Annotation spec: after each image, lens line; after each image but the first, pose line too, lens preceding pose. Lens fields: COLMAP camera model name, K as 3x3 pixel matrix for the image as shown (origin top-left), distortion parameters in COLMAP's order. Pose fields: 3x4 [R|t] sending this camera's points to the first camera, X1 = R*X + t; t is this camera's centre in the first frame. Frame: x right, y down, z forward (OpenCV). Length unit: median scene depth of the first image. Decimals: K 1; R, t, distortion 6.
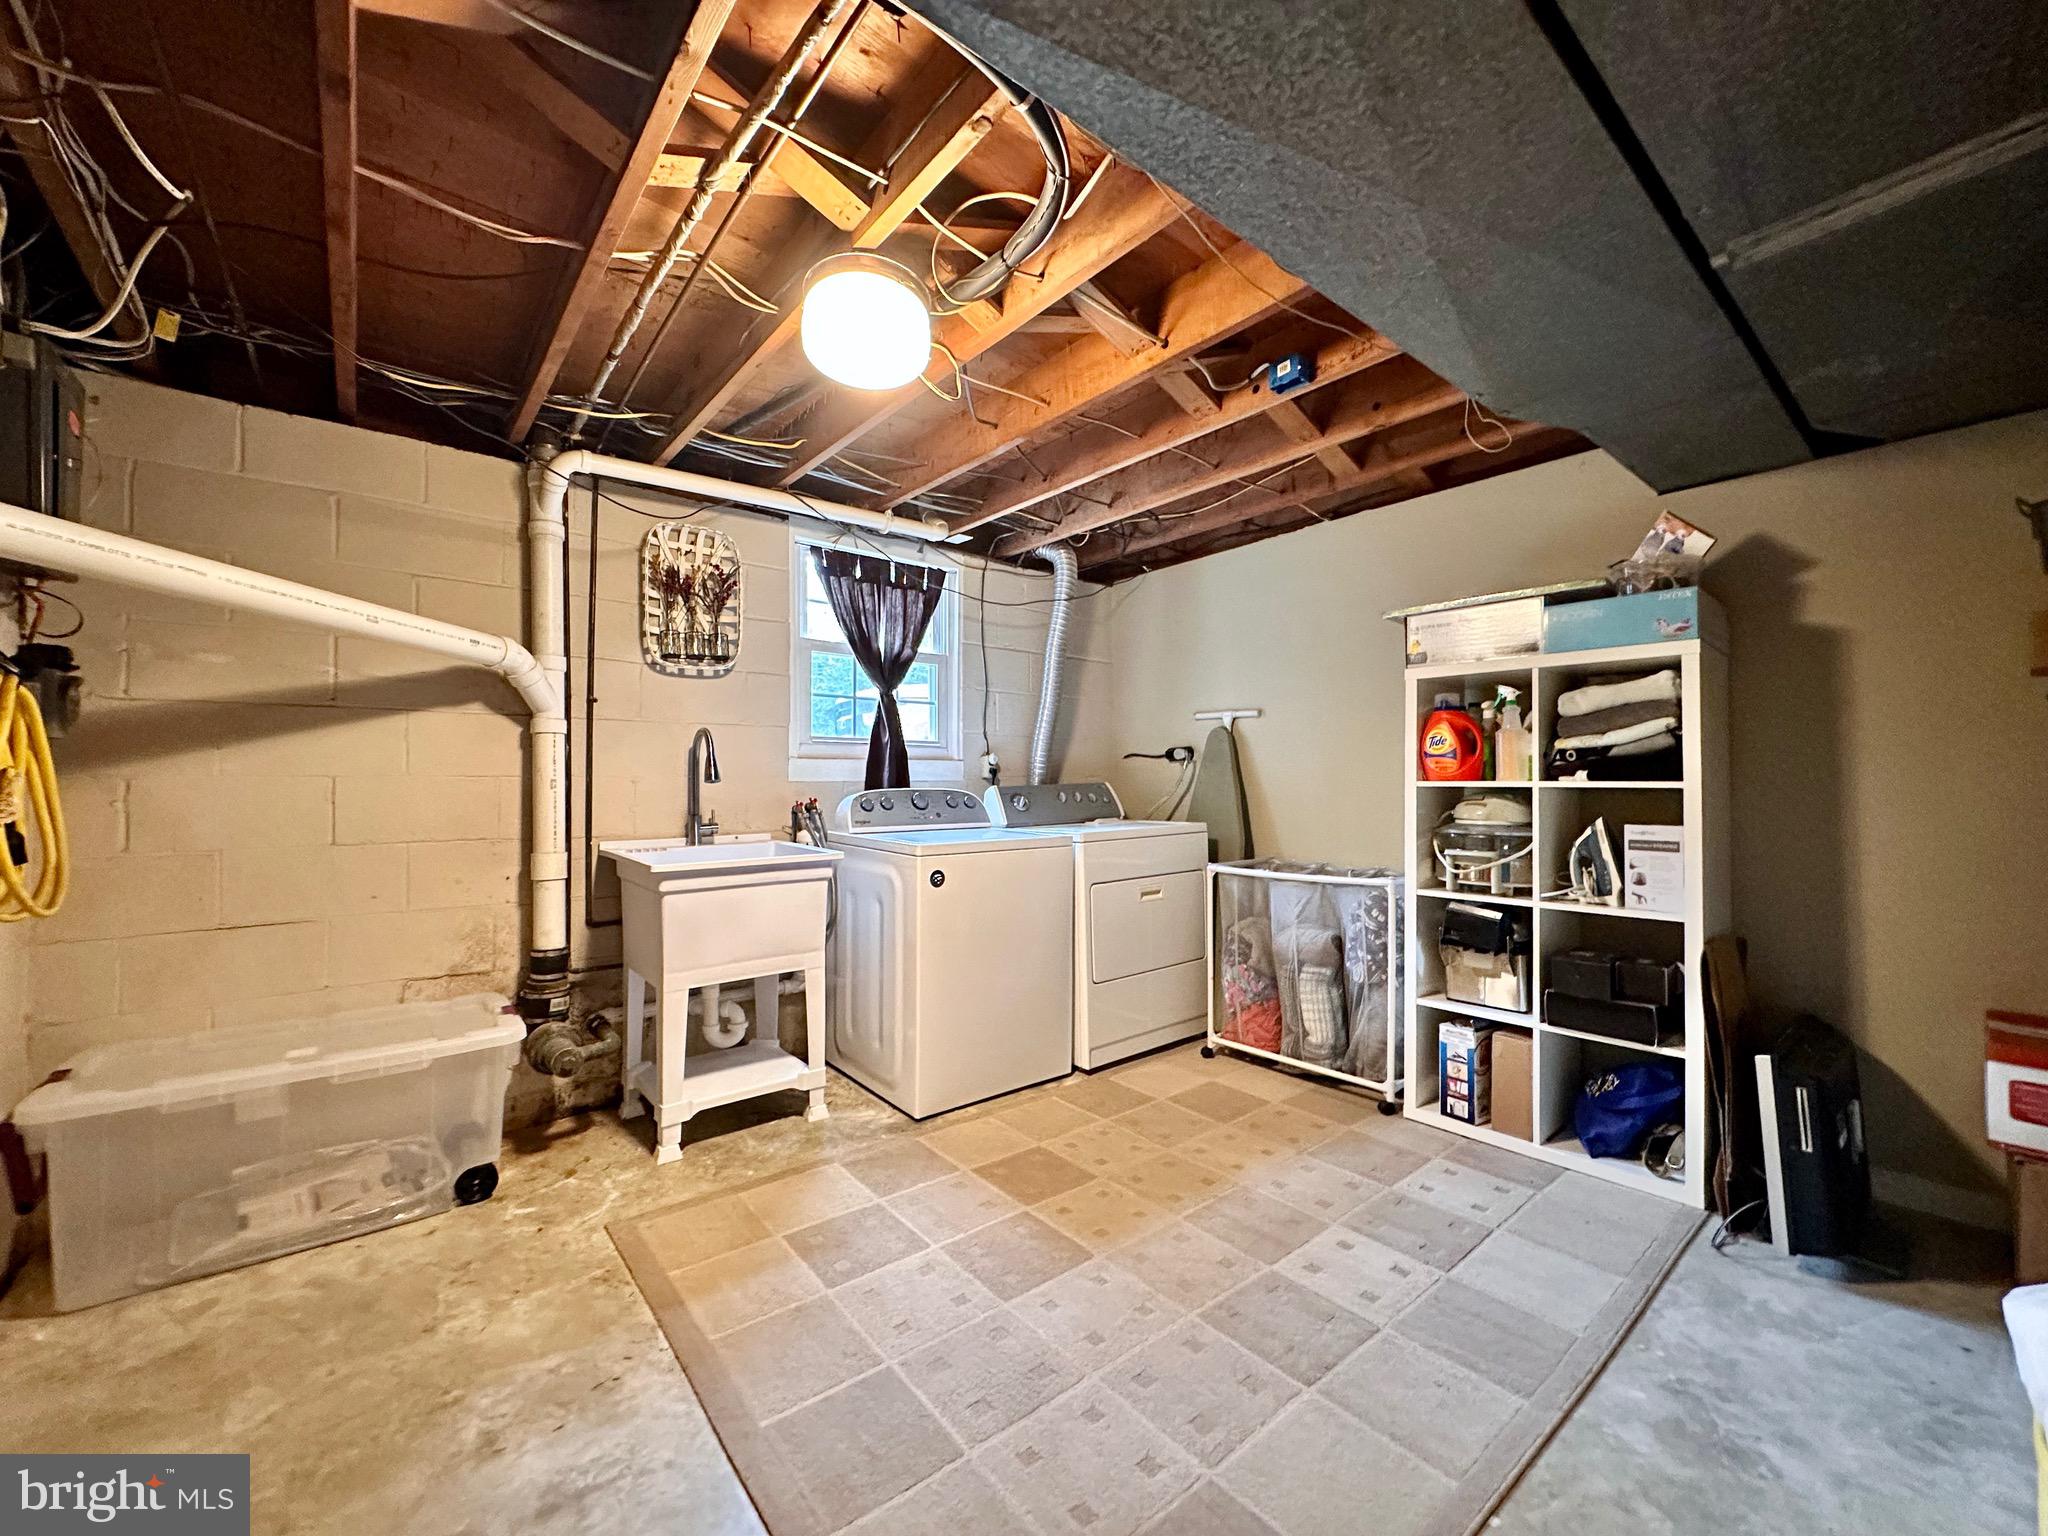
lens RADIAL K [[816.4, 0, 1021.7], [0, 816.4, 772.7], [0, 0, 1]] dist [0.000860, 0.000630]
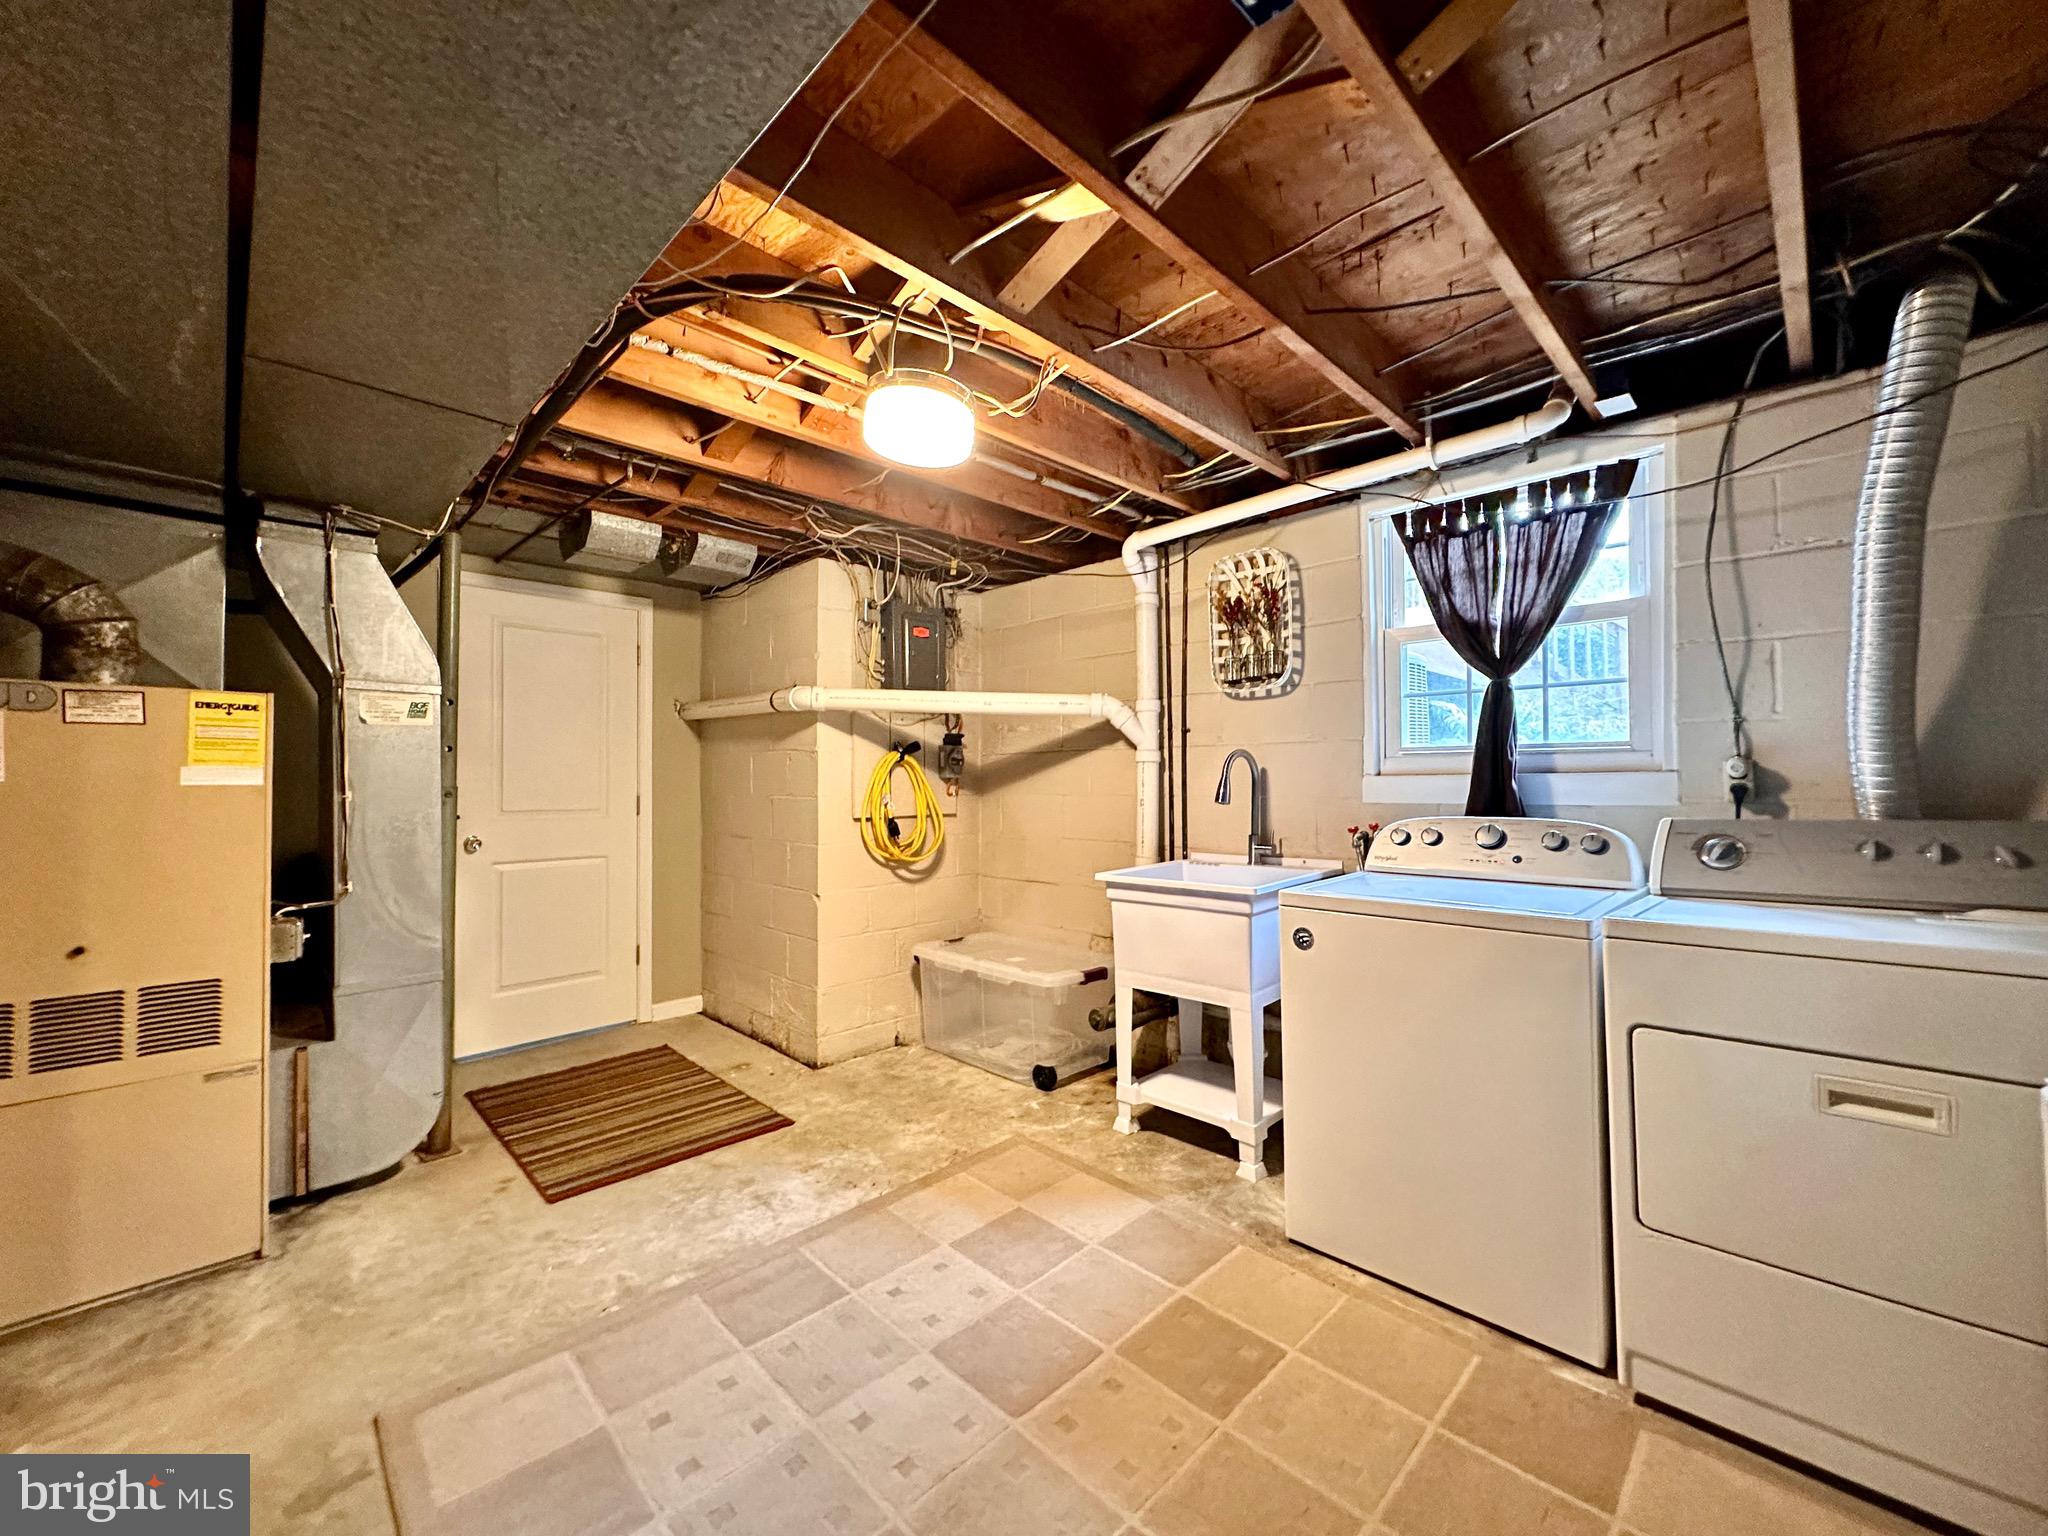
lens RADIAL K [[816.4, 0, 1022.5], [0, 816.4, 770.9], [0, 0, 1]] dist [0.000860, 0.000630]
pose [[0.099921, -0.012093, -0.994922, 0.674103], [0.016340, 0.999811, -0.010512, -0.025224], [0.994861, -0.015207, 0.100100, 0.707687]]
